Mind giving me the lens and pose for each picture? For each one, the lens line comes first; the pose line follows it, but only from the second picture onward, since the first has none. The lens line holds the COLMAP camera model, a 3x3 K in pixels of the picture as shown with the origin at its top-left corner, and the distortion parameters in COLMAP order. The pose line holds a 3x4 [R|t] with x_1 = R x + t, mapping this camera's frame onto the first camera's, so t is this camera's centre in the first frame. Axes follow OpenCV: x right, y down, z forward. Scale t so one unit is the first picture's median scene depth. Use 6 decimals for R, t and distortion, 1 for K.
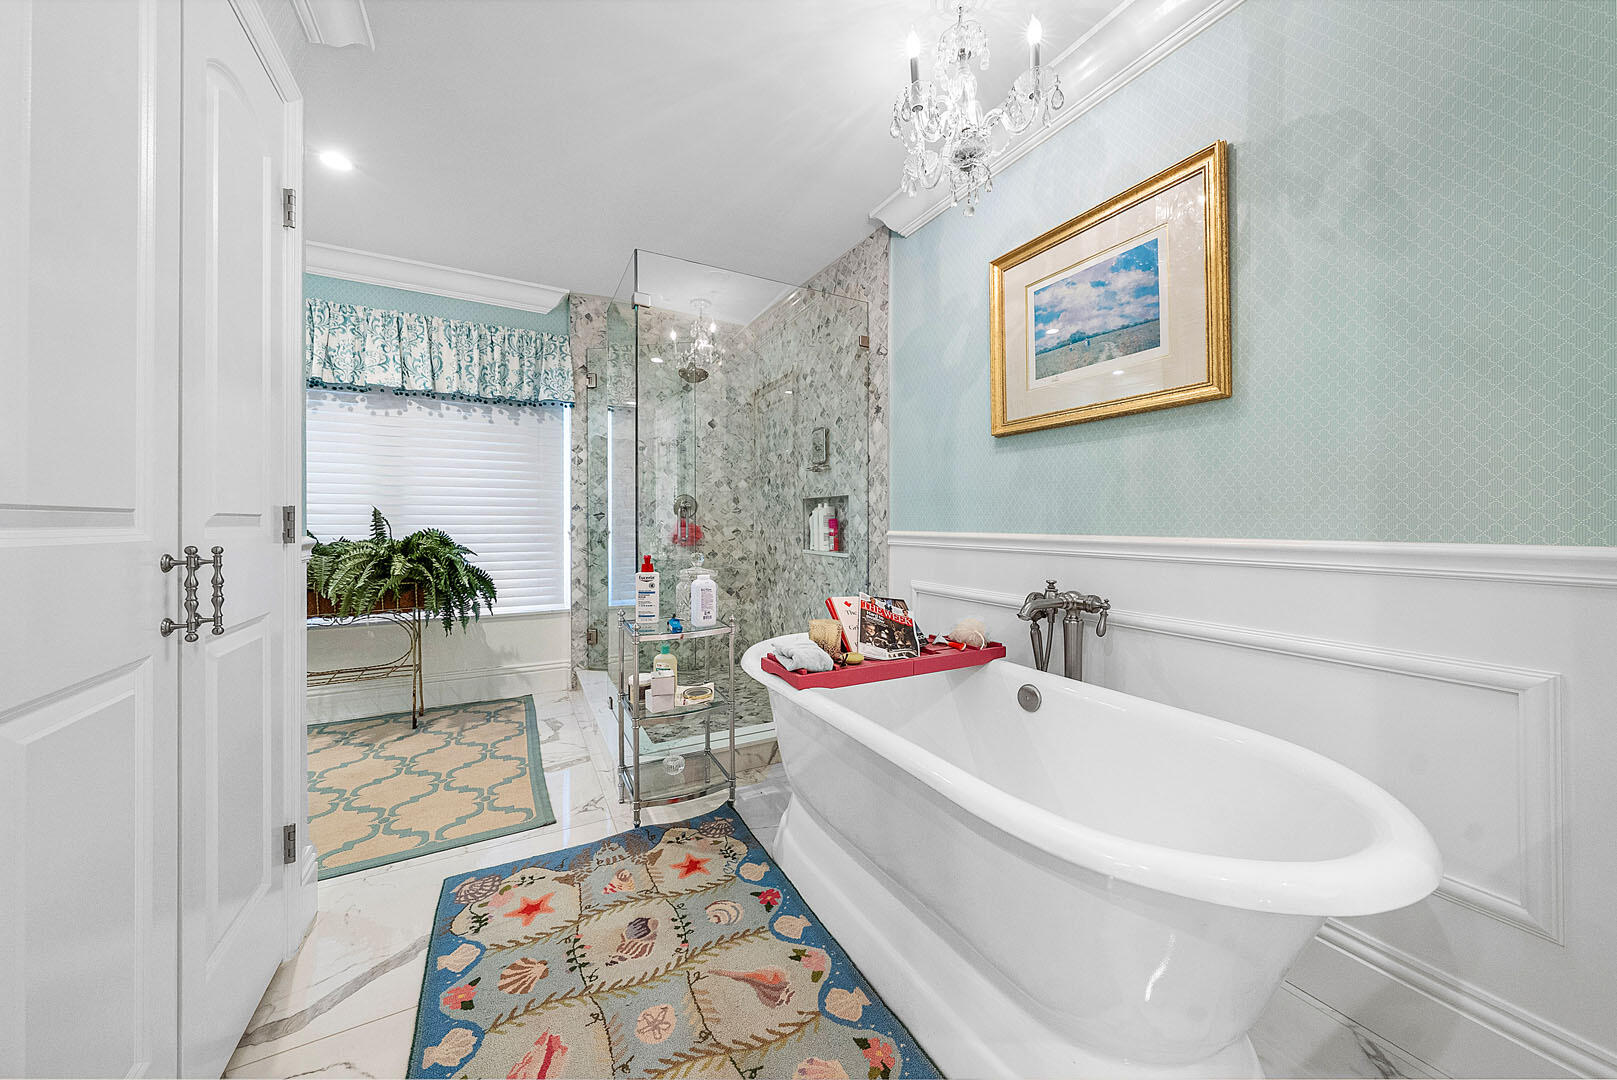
lens RADIAL K [[560.4, 0, 812.2], [0, 560.4, 524.1], [0, 0, 1]] dist [0.000373, -0.000165]
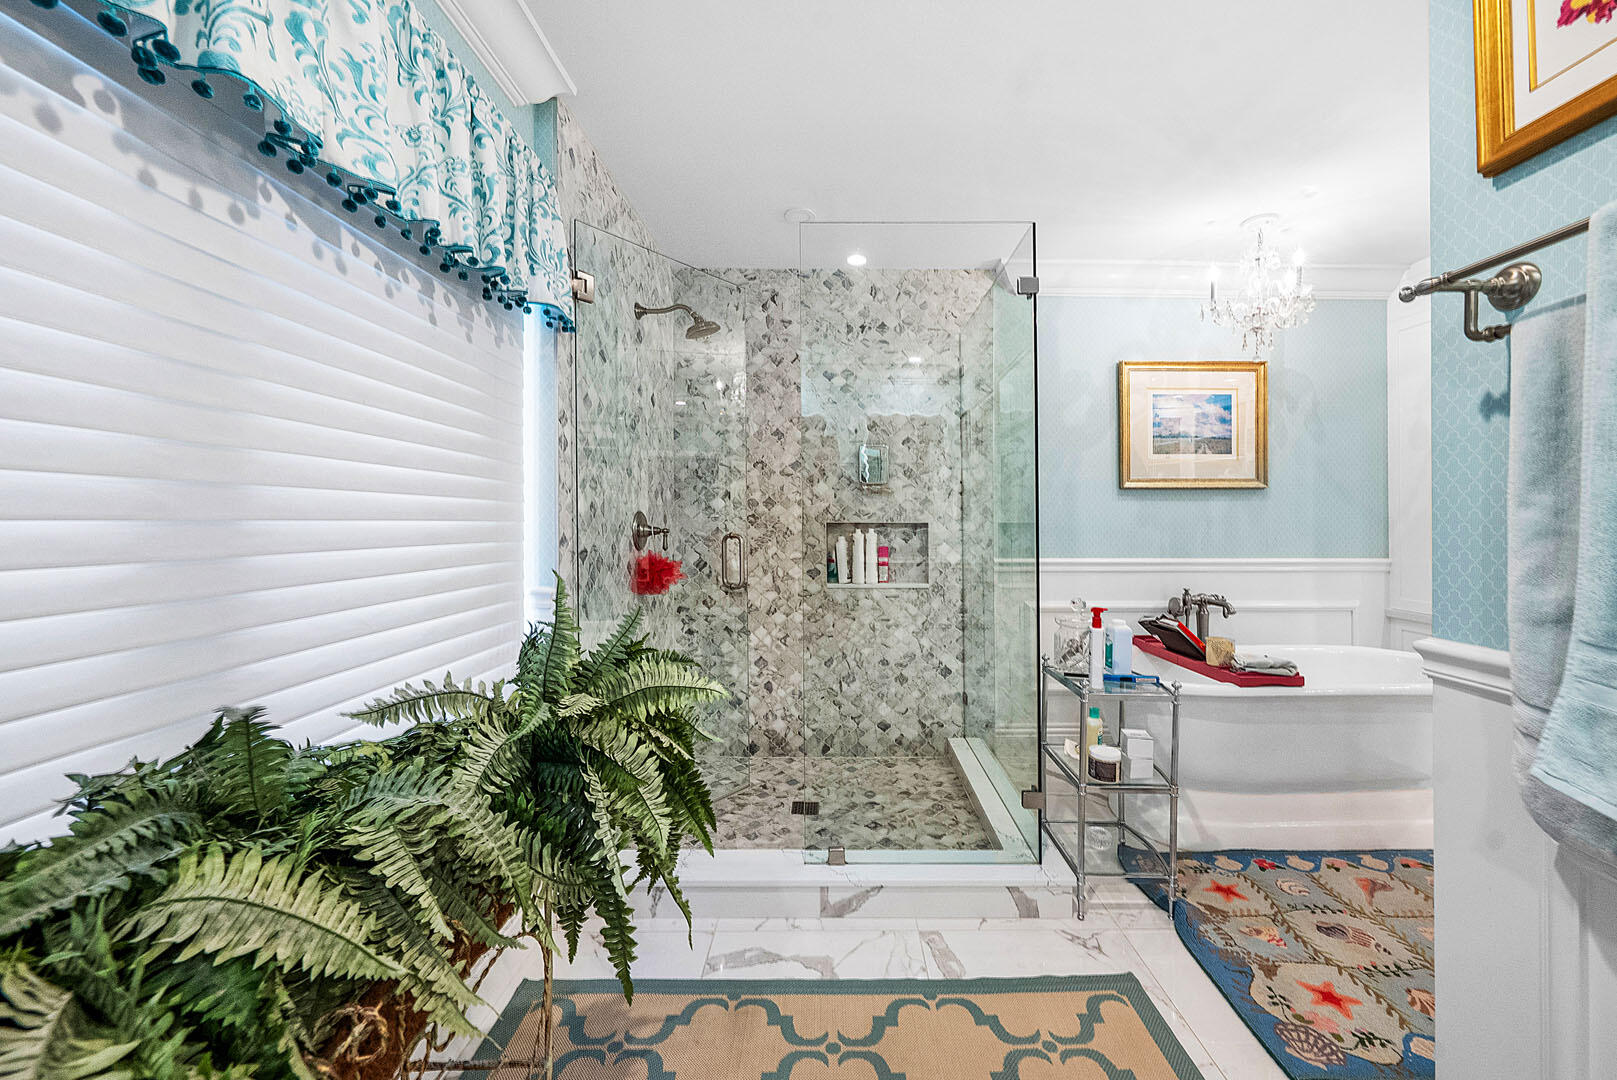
lens RADIAL K [[597.6, 0, 850.3], [0, 597.6, 519.1], [0, 0, 1]] dist [-0.005430, 0.000777]
pose [[0.464687, 0.002408, 0.885472, -0.921371], [0.001097, 0.999994, -0.003296, -0.055165], [-0.885474, 0.002503, 0.464682, 0.657593]]
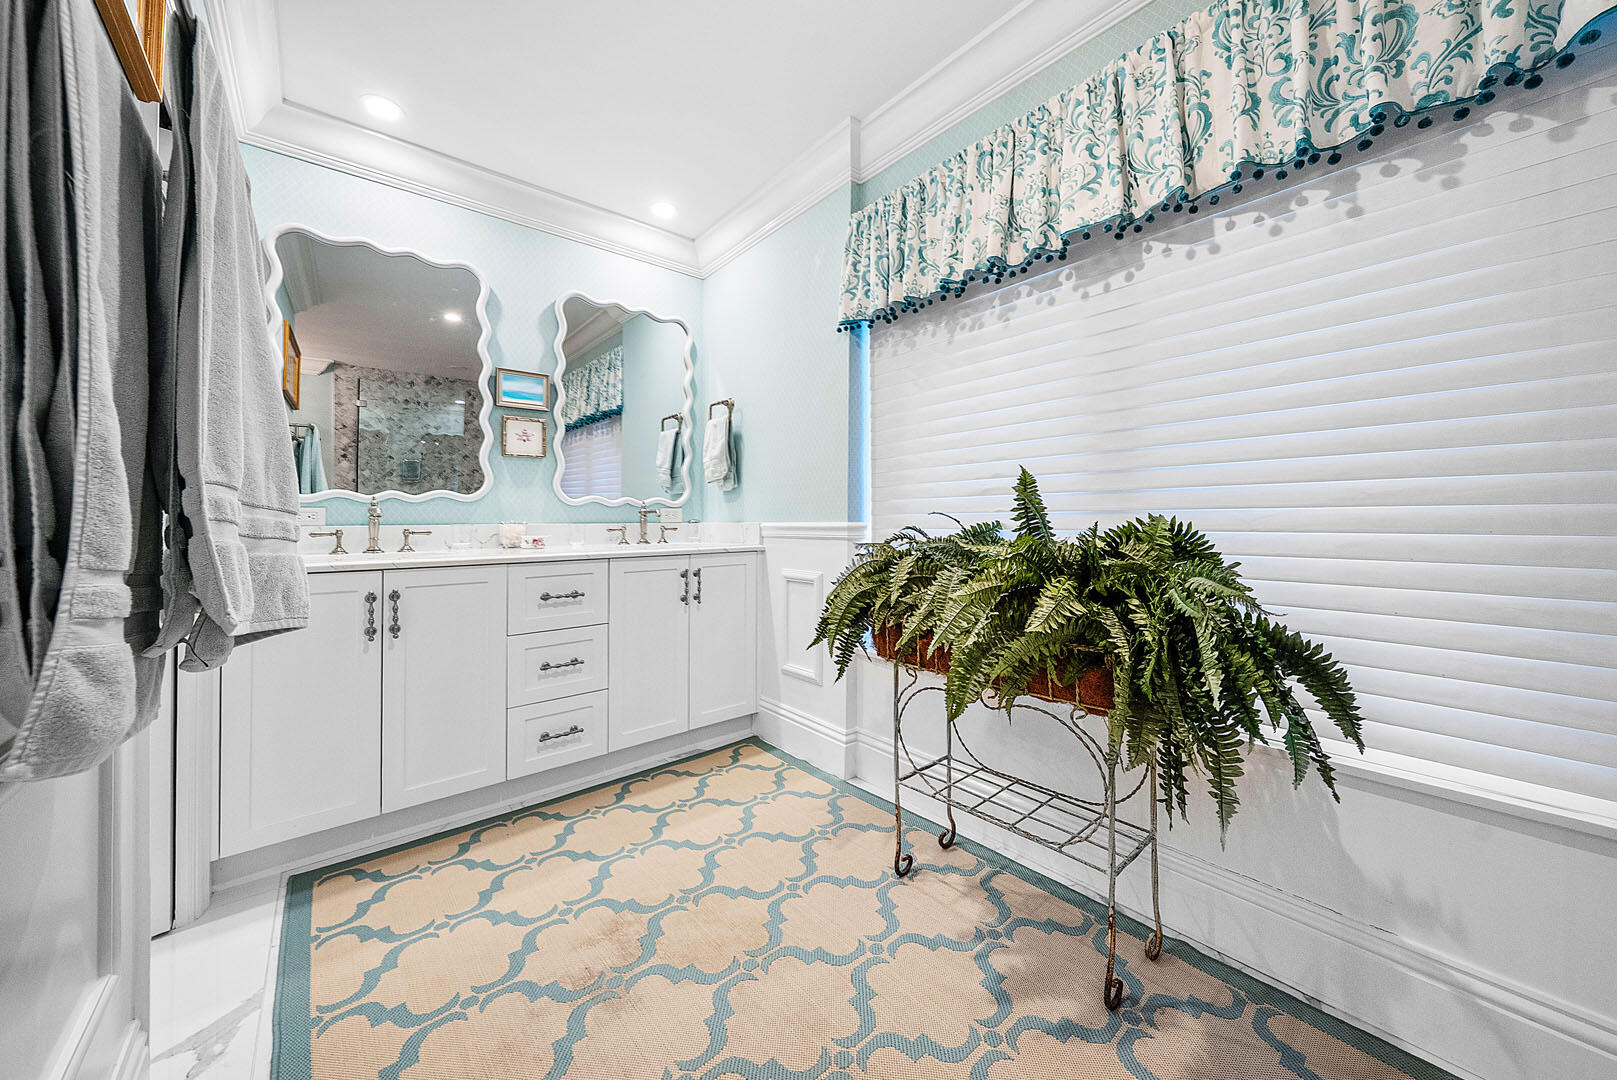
lens RADIAL K [[560.4, 0, 827.7], [0, 560.4, 519.1], [0, 0, 1]] dist [0.000373, -0.000165]
pose [[0.208231, -0.002784, -0.978076, -0.347452], [0.002465, 0.999994, -0.002321, 0.010248], [0.978077, -0.001928, 0.208237, 0.700875]]
